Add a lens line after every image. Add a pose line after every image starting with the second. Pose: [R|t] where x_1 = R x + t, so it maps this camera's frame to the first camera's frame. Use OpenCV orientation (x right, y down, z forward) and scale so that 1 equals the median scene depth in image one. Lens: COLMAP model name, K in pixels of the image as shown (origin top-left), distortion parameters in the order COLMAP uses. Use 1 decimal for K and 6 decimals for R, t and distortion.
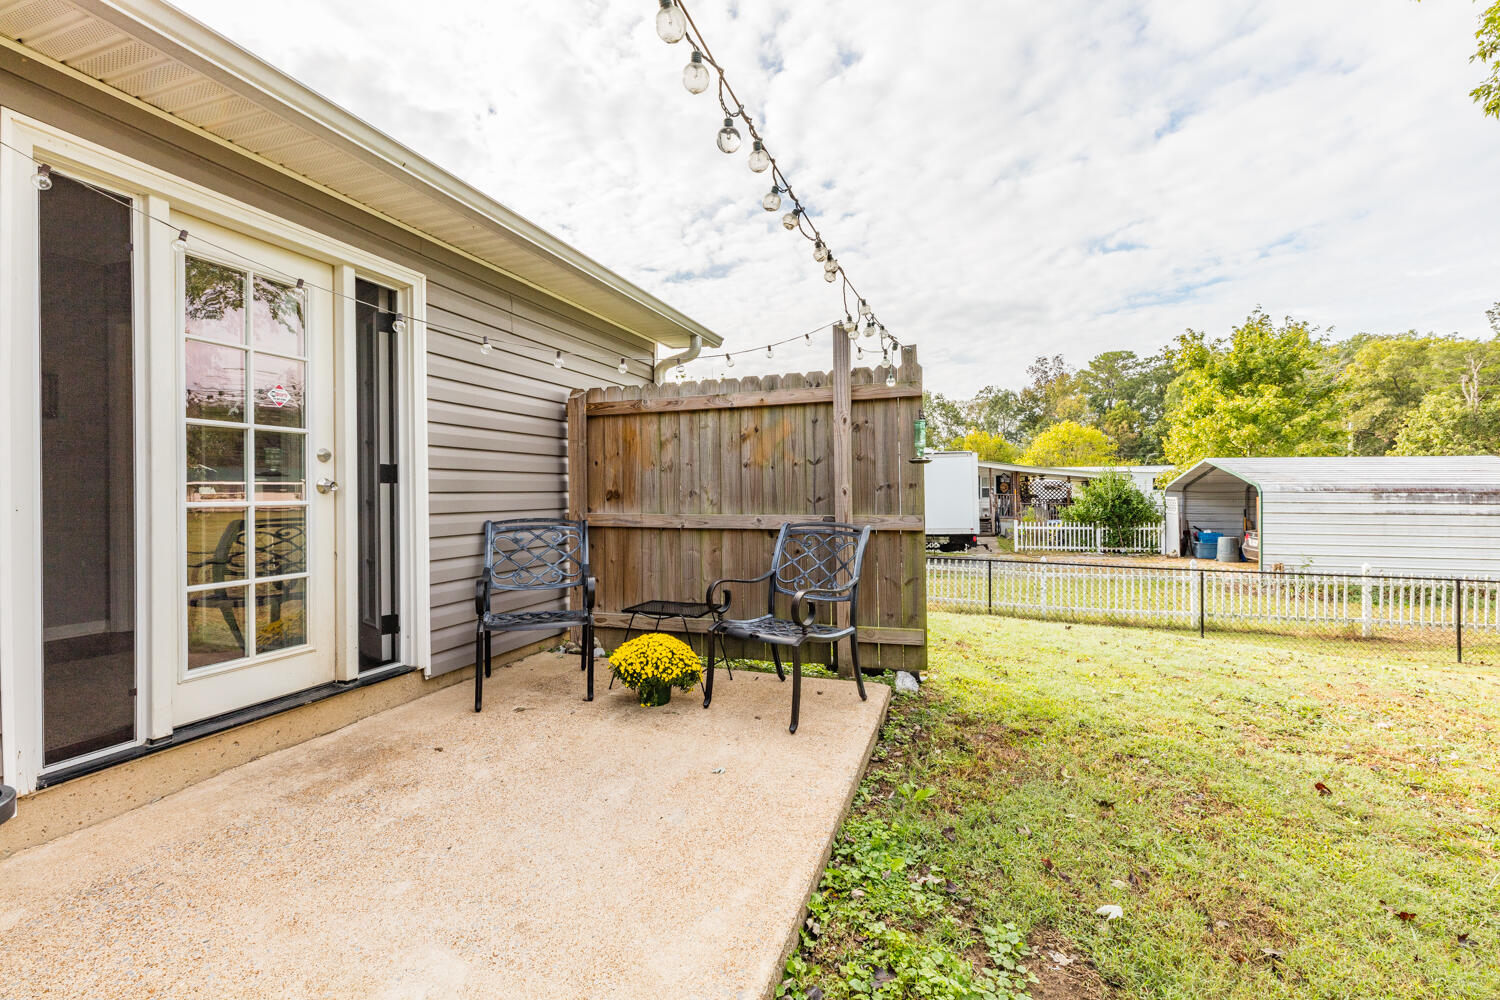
lens RADIAL K [[699.4, 0, 729.8], [0, 699.4, 504.2], [0, 0, 1]] dist [0.022063, 0.000707]
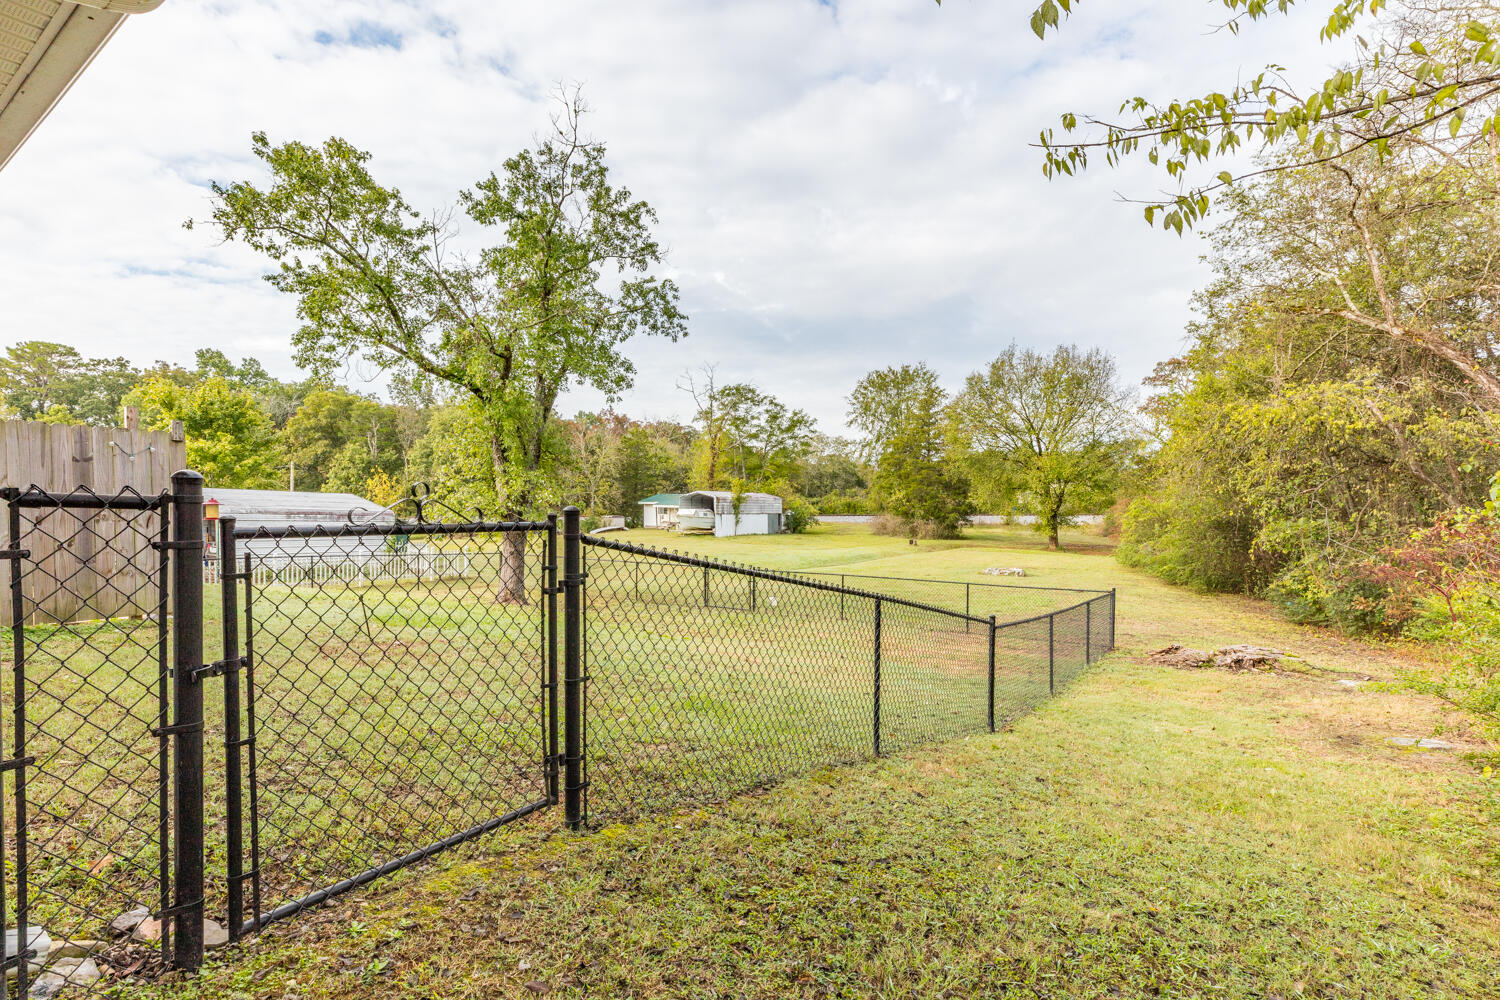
lens RADIAL K [[699.4, 0, 729.8], [0, 699.4, 504.2], [0, 0, 1]] dist [0.022063, 0.000707]
pose [[0.301574, 0.026683, 0.953069, -0.184691], [0.006686, 0.999525, -0.030099, 0.008198], [-0.953419, 0.015450, 0.301252, -0.258441]]
